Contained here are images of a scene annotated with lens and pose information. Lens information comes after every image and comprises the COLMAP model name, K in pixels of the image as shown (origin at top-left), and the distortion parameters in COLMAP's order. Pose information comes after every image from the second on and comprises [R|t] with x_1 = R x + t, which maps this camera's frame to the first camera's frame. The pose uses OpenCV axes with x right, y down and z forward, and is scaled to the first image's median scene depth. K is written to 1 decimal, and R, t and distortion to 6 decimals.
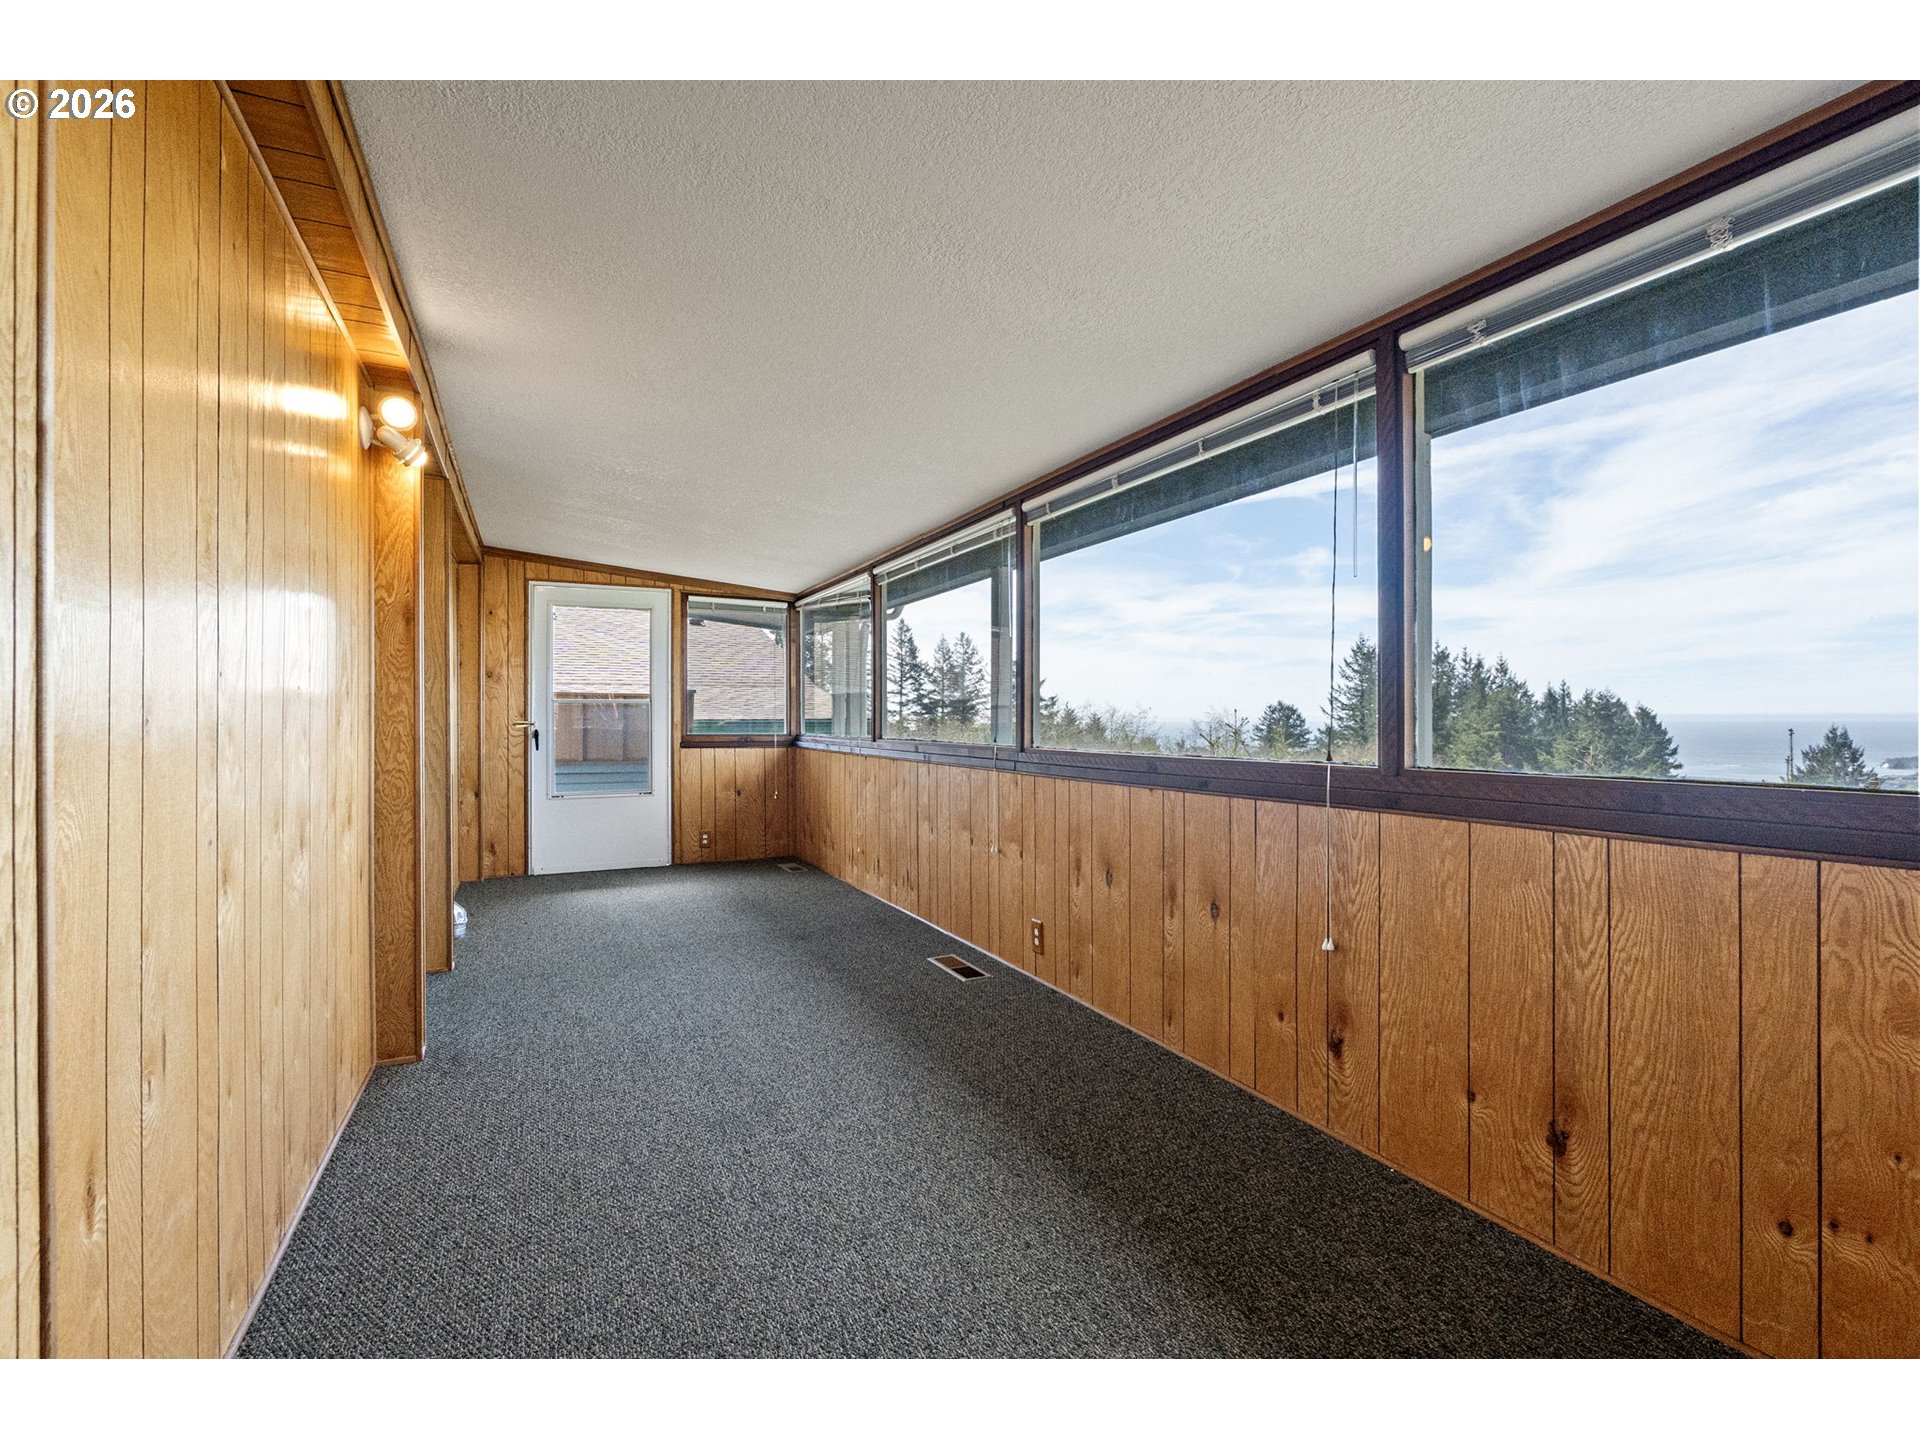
lens RADIAL K [[869.4, 0, 950.9], [0, 869.4, 721.0], [0, 0, 1]] dist [-0.011378, -0.001139]
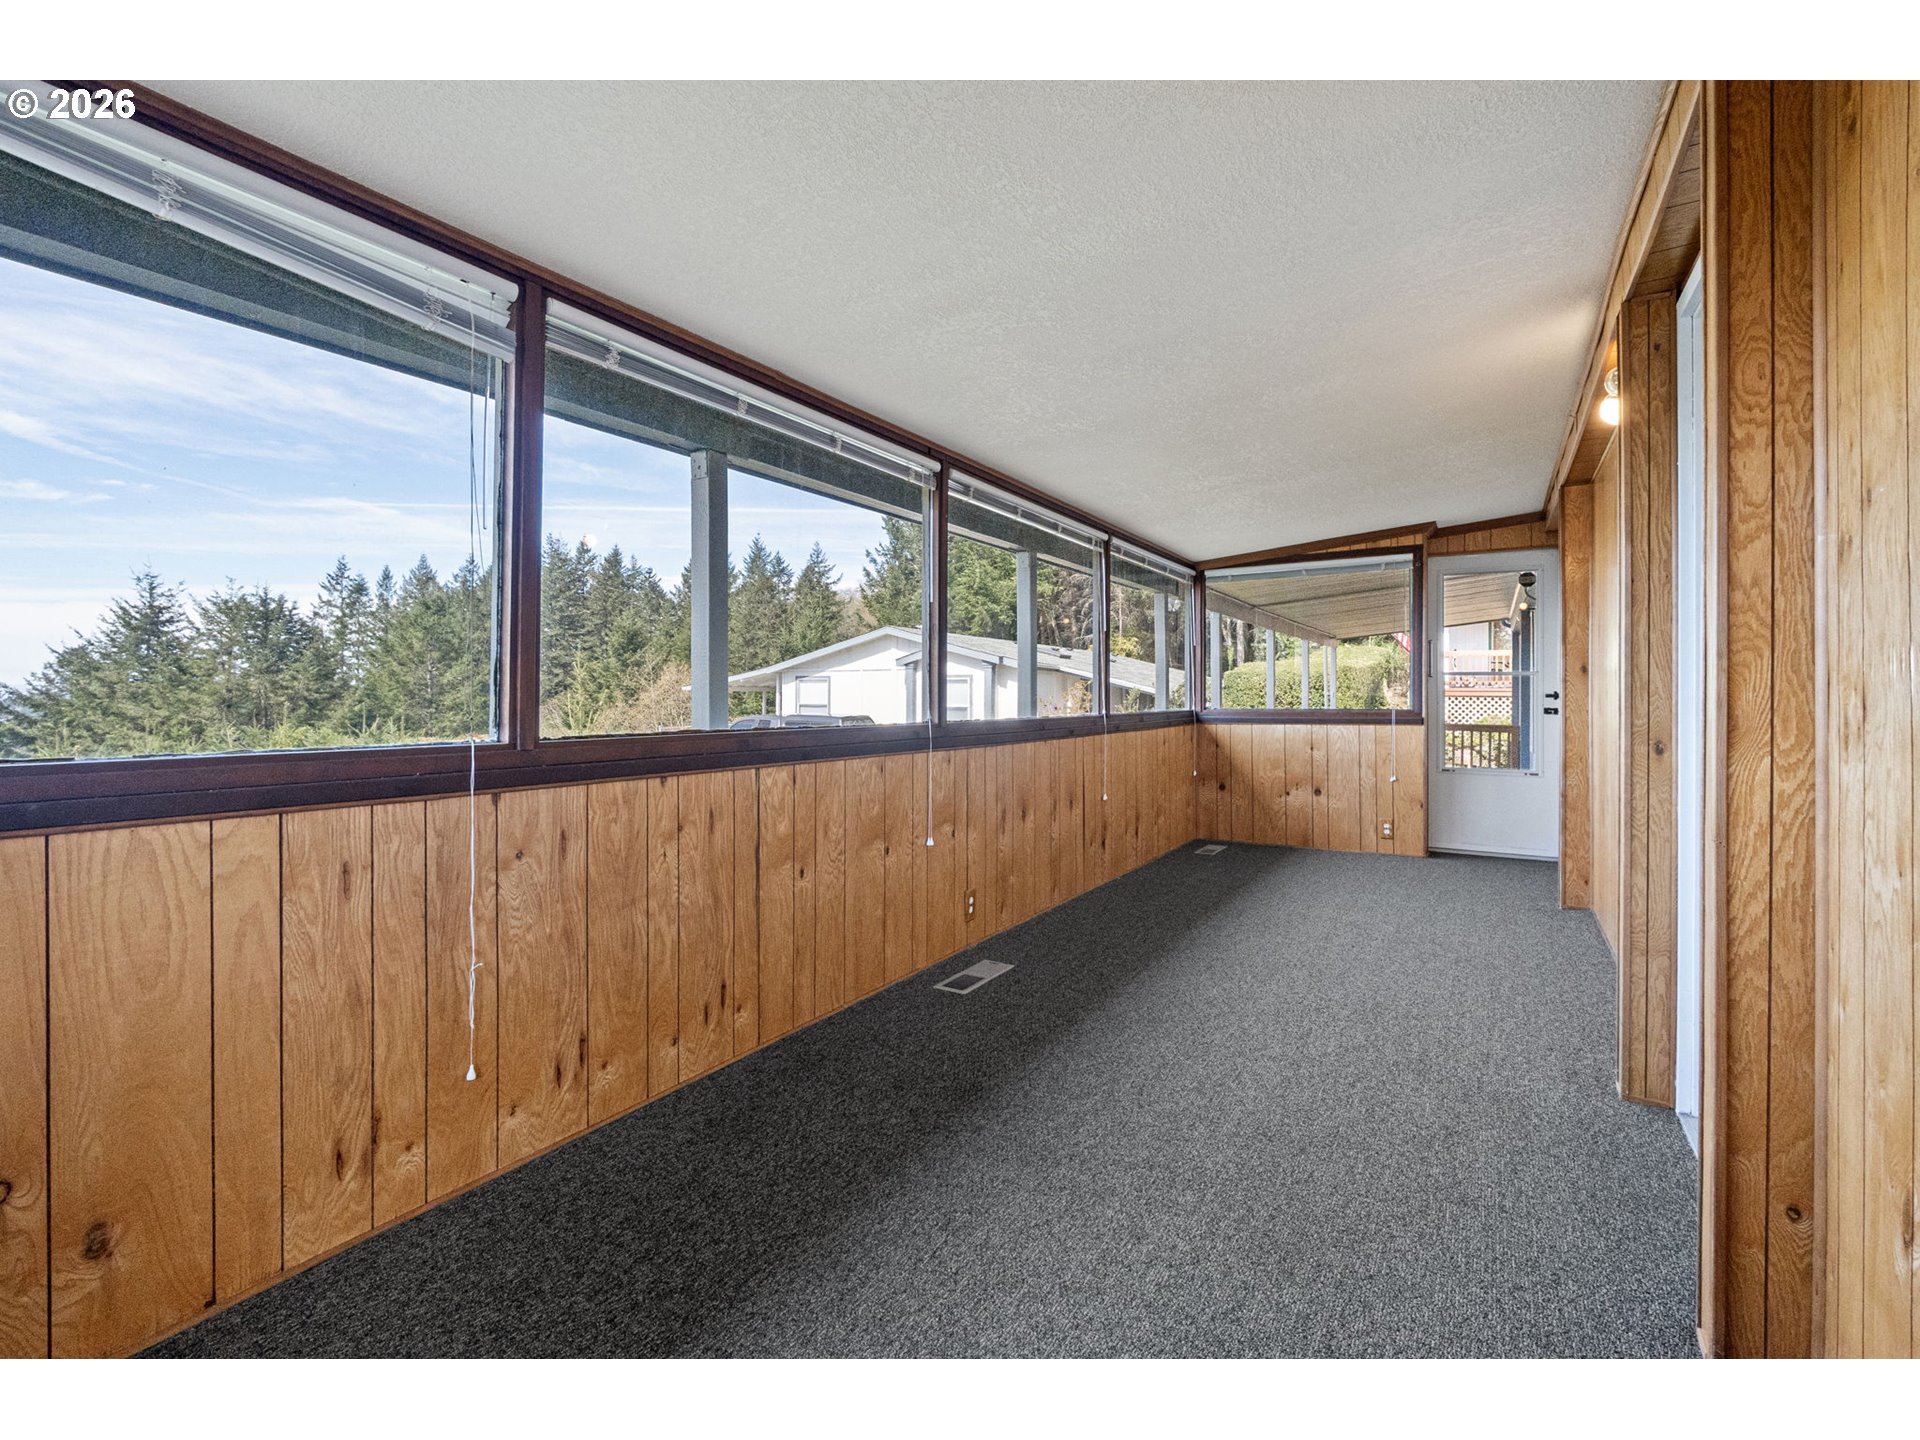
lens RADIAL K [[869.4, 0, 948.8], [0, 869.4, 701.7], [0, 0, 1]] dist [-0.011378, -0.001139]
pose [[-0.538949, -0.015447, 0.842197, -0.662787], [-0.008120, 0.999881, 0.013143, -0.005262], [-0.842299, 0.000245, -0.539010, 1.384446]]
